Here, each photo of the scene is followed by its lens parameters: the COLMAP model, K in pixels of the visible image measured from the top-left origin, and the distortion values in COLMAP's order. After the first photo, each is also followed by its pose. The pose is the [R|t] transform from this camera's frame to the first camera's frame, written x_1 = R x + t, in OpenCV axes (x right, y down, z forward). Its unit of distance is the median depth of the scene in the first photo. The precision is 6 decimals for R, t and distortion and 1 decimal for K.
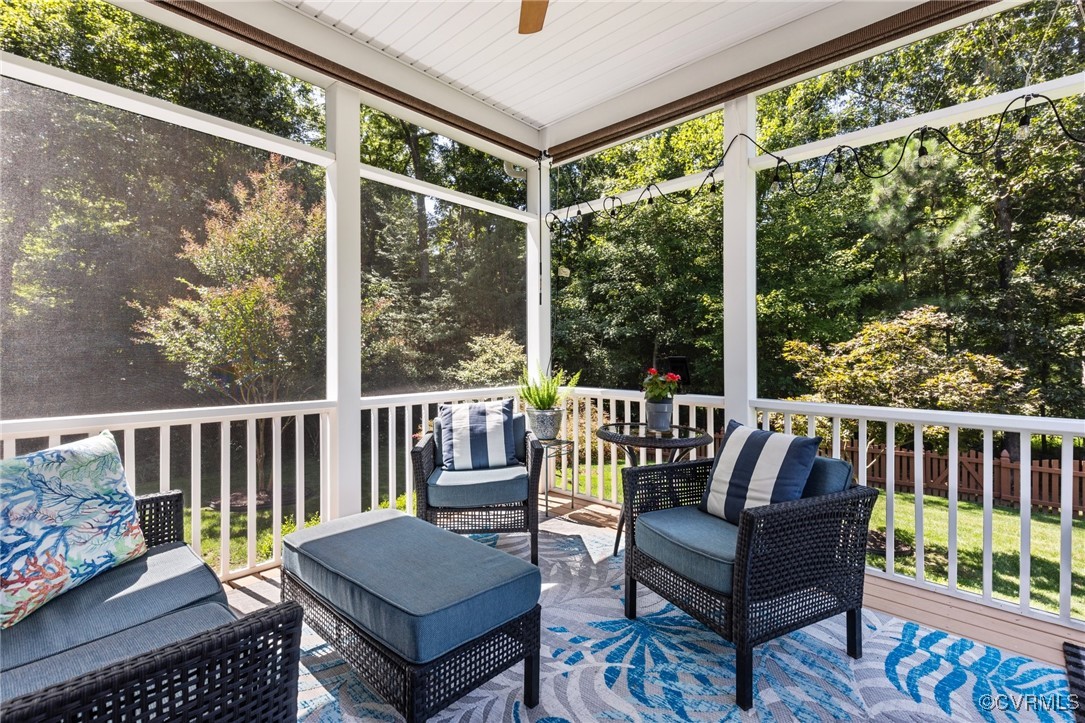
lens RADIAL K [[489.4, 0, 539.7], [0, 489.4, 356.4], [0, 0, 1]] dist [0.002865, 0.000047]
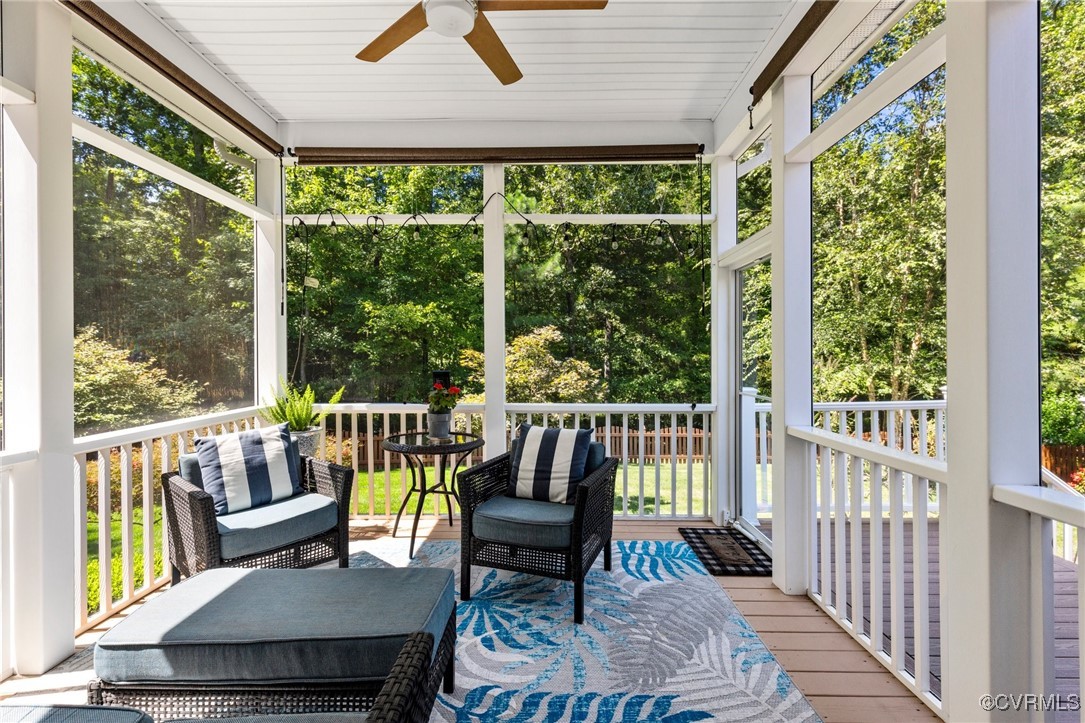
lens RADIAL K [[489.4, 0, 540.7], [0, 489.4, 357.4], [0, 0, 1]] dist [0.002865, 0.000047]
pose [[0.737883, -0.006785, 0.674894, -0.338582], [0.007403, 0.999971, 0.001960, -0.034167], [-0.674888, 0.003550, 0.737912, 0.008753]]
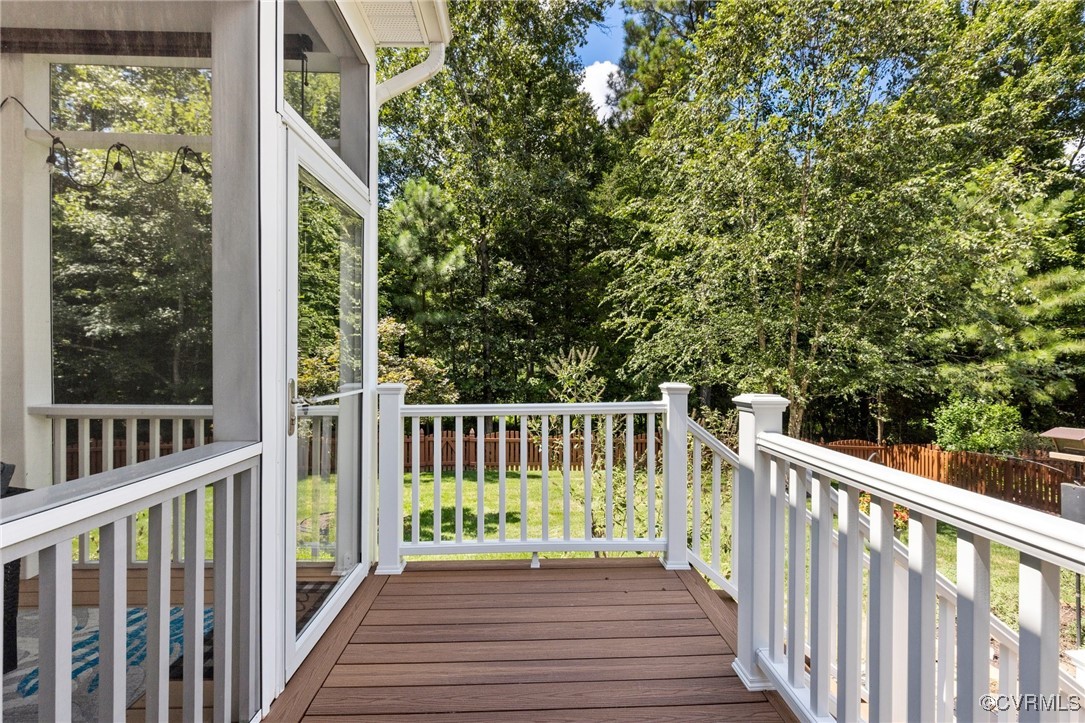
lens RADIAL K [[489.4, 0, 546.0], [0, 489.4, 353.5], [0, 0, 1]] dist [0.002865, 0.000047]
pose [[0.699903, 0.010343, 0.714163, 0.432484], [-0.000224, 0.999898, -0.014261, 0.005882], [-0.714238, 0.009821, 0.699834, -0.253551]]
